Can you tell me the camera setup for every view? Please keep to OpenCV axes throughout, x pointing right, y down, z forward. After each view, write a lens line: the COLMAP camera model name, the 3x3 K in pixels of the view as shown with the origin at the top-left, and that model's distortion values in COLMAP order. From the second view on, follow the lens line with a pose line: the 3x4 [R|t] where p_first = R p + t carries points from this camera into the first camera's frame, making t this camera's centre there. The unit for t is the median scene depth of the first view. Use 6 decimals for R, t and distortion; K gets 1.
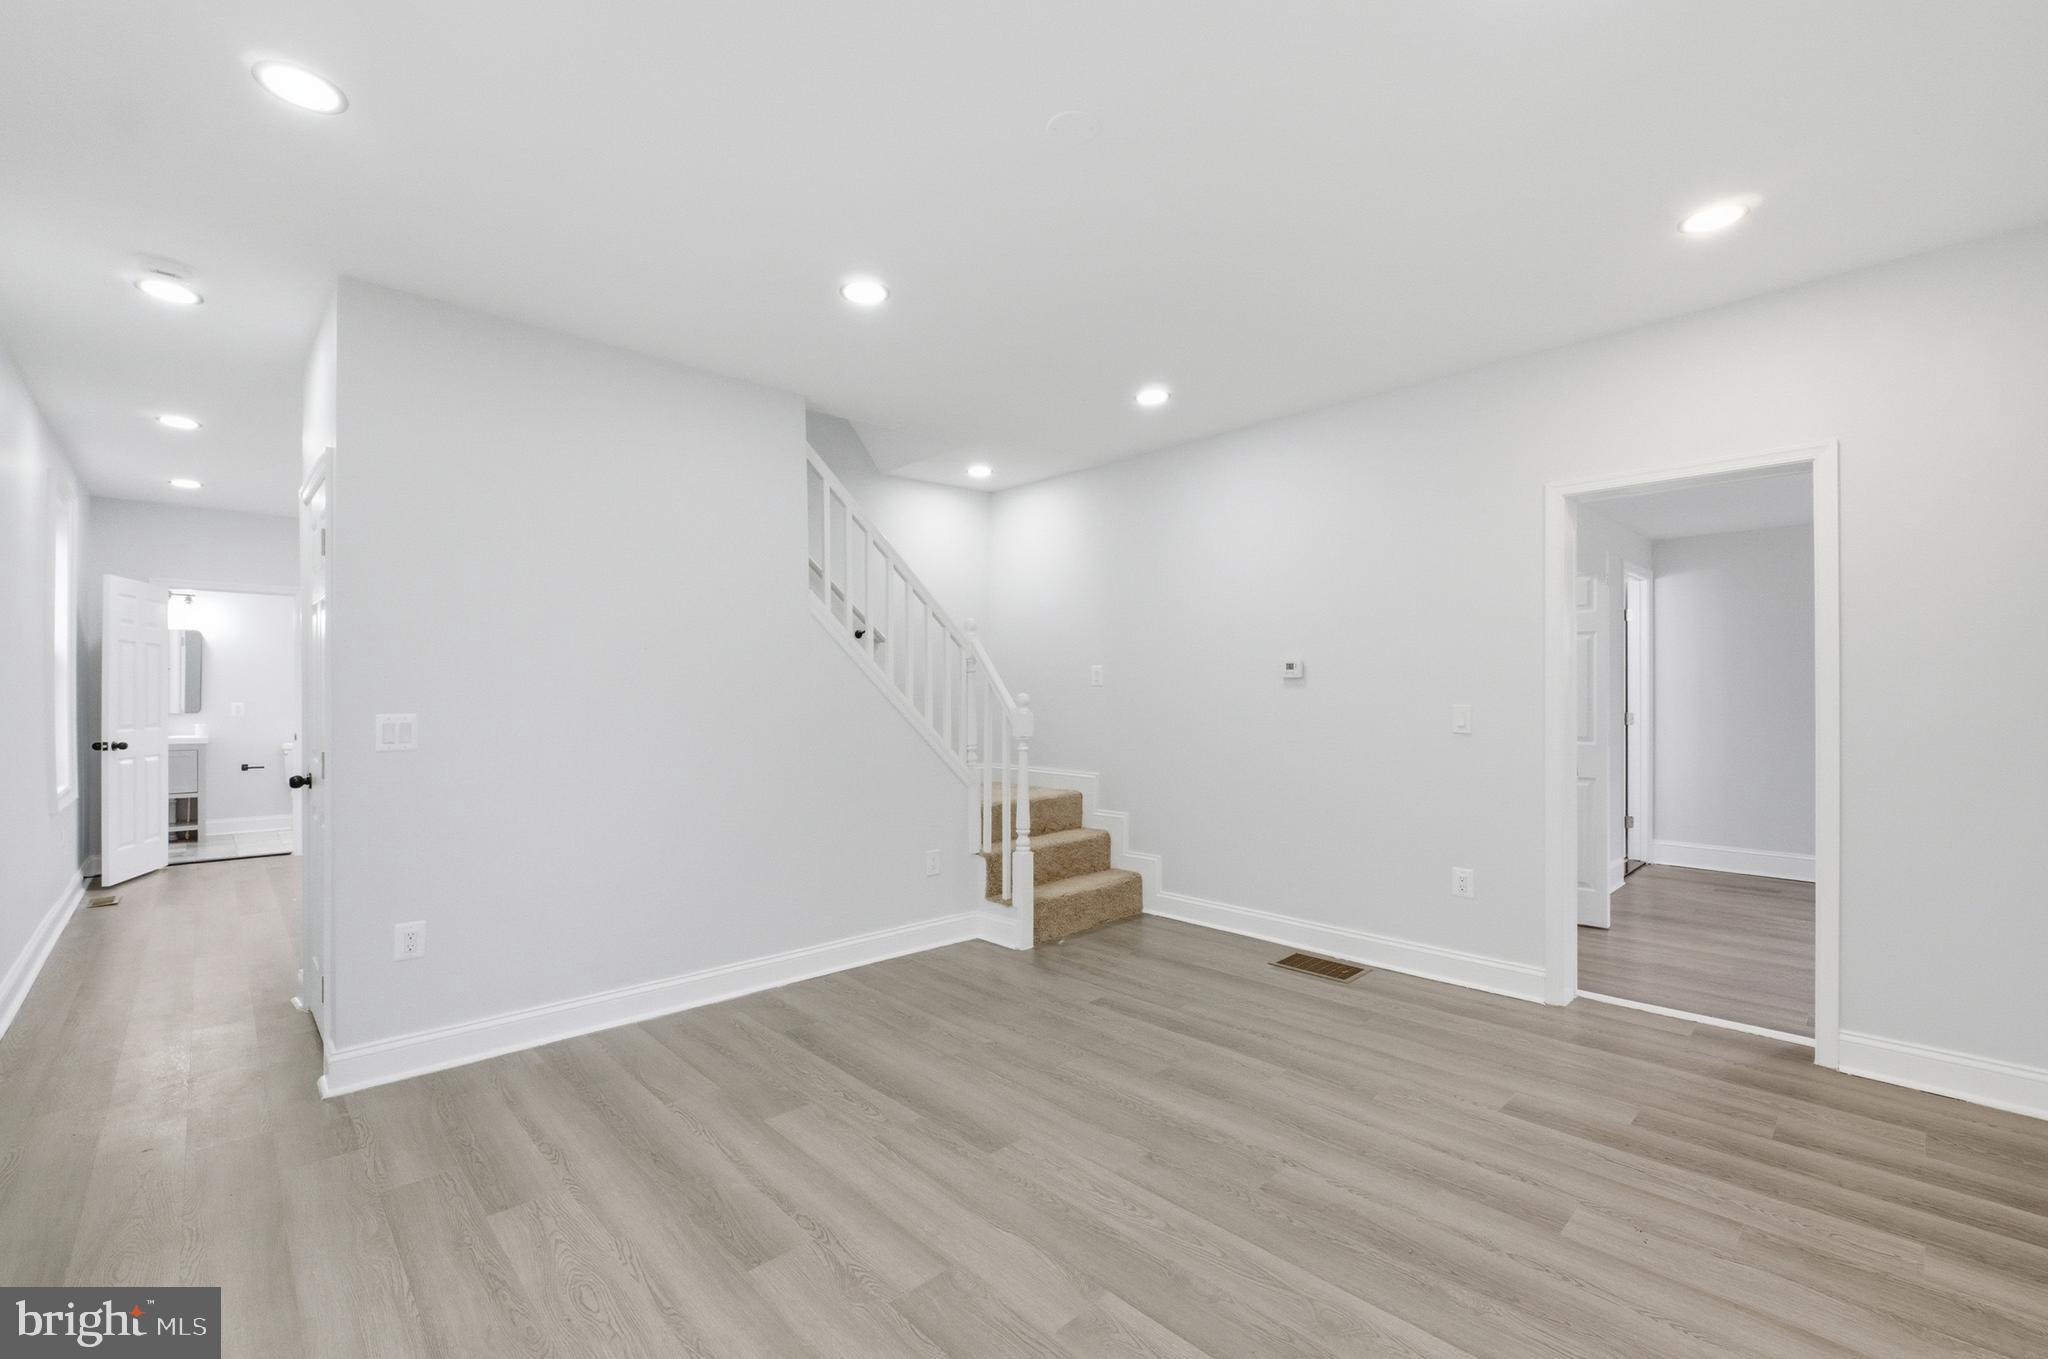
lens RADIAL K [[864.9, 0, 1024.0], [0, 864.9, 679.5], [0, 0, 1]] dist [-0.000302, -0.000094]
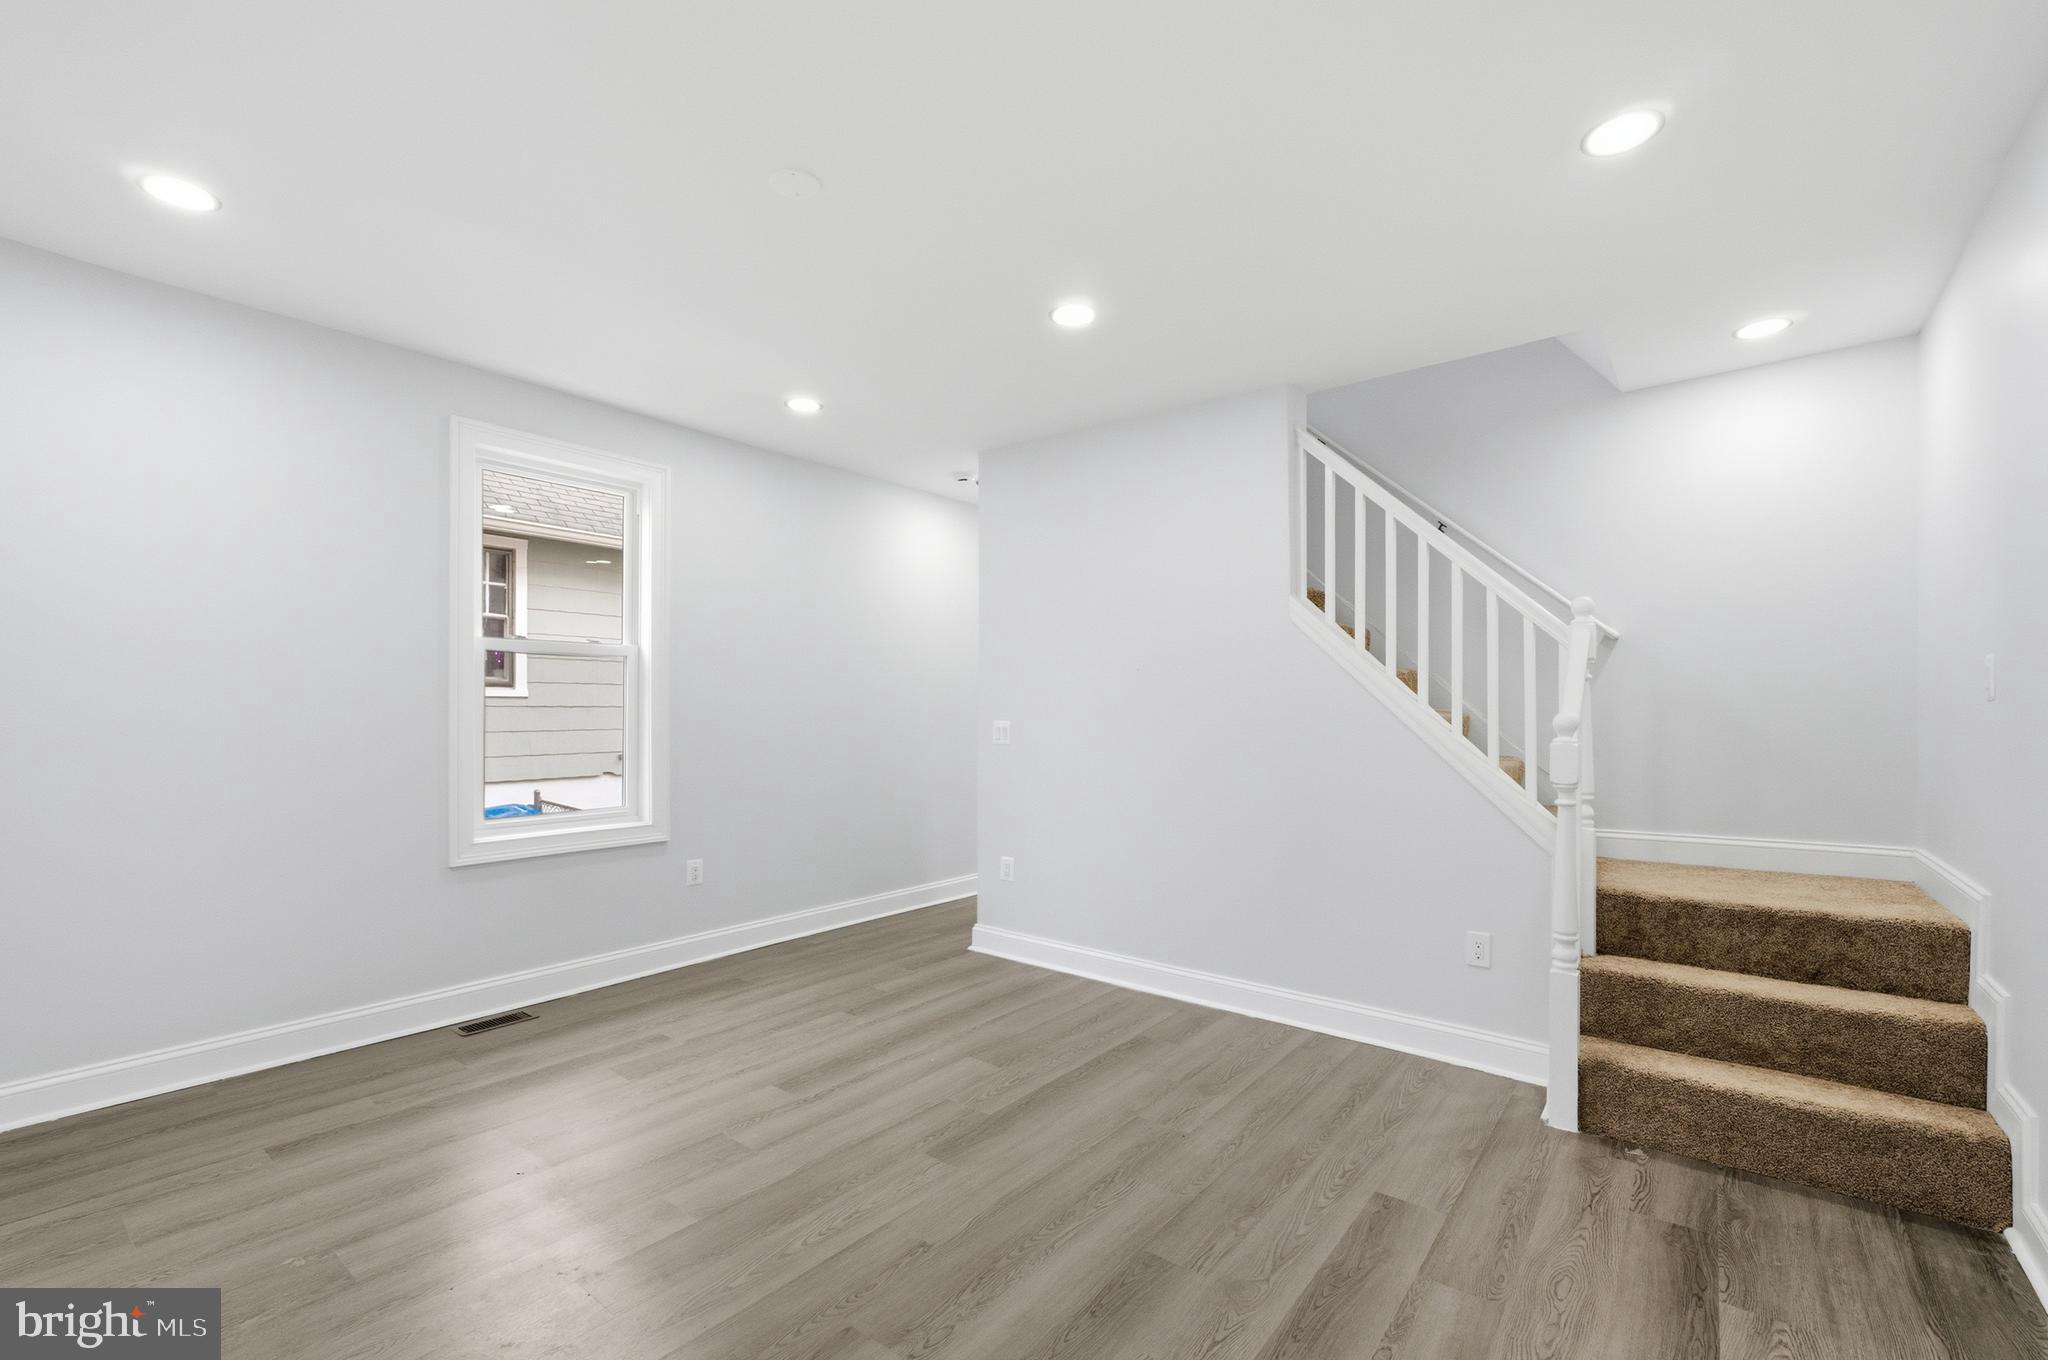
lens RADIAL K [[891.6, 0, 1024.0], [0, 891.6, 680.0], [0, 0, 1]] dist [-0.023331, 0.000623]
pose [[0.132969, -0.029505, -0.990681, 0.811627], [0.008221, 0.999555, -0.028666, 0.012465], [0.991086, -0.004332, 0.133153, 0.765951]]
